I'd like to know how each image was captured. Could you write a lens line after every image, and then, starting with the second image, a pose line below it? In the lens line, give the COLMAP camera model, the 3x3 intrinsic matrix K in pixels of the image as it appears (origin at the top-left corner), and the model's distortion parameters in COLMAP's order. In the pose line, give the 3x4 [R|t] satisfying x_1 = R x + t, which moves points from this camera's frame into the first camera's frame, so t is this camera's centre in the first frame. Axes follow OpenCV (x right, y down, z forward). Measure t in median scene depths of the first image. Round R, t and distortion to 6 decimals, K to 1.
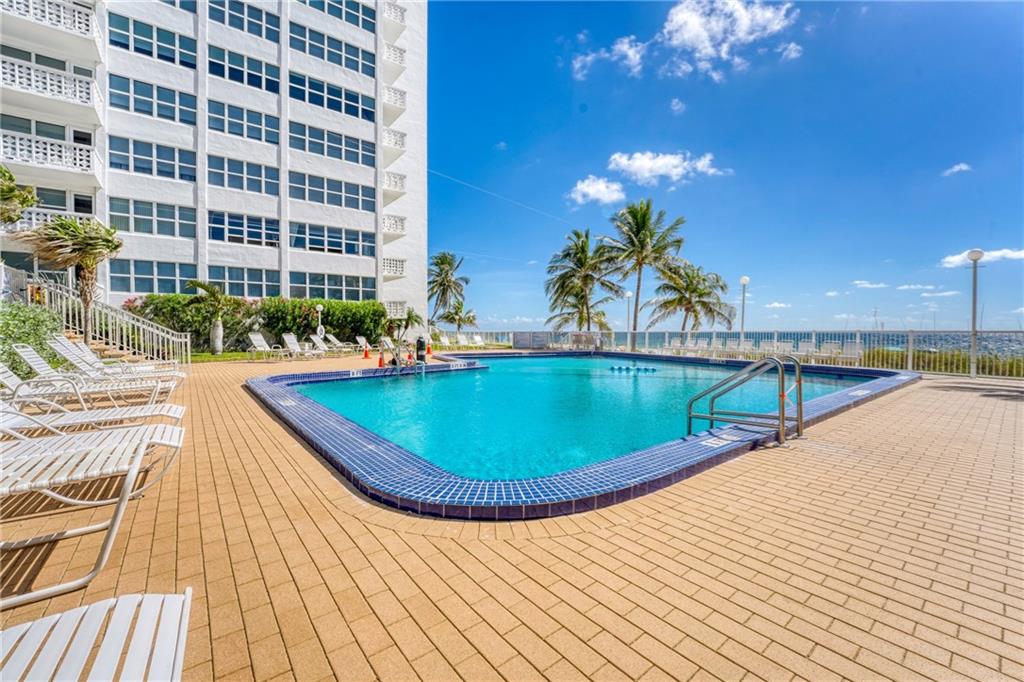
lens RADIAL K [[414.9, 0, 526.0], [0, 414.9, 334.2], [0, 0, 1]] dist [-0.001334, -0.000033]
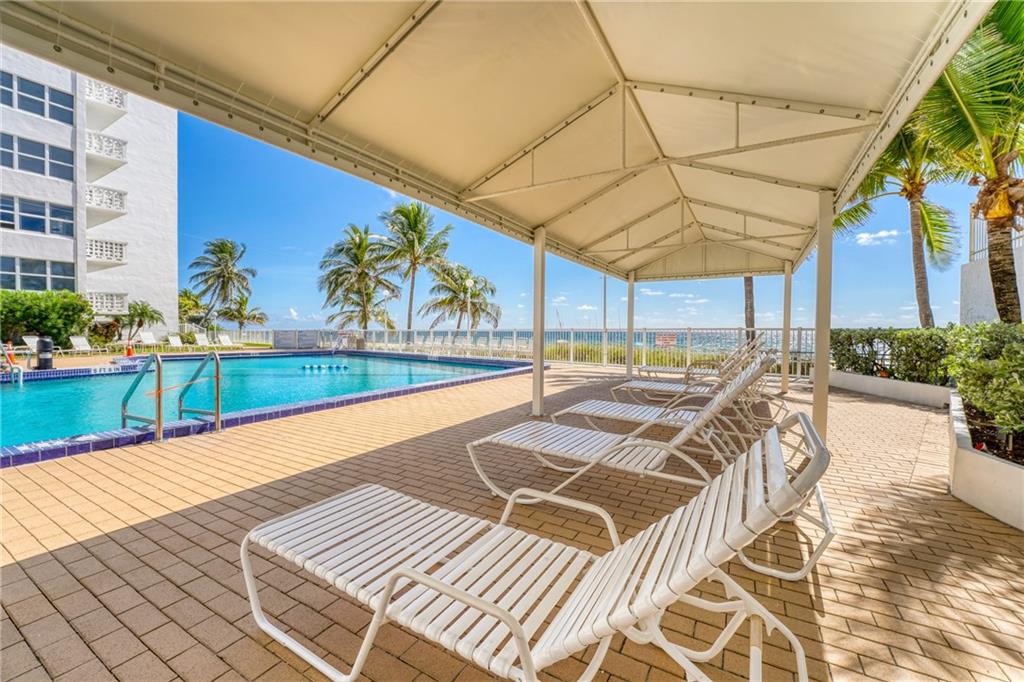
lens RADIAL K [[414.9, 0, 506.1], [0, 414.9, 337.2], [0, 0, 1]] dist [-0.001334, -0.000033]
pose [[0.941393, -0.004996, 0.337274, 0.141380], [0.001772, 0.999950, 0.009867, 0.001207], [-0.337306, -0.008691, 0.941355, -0.036000]]
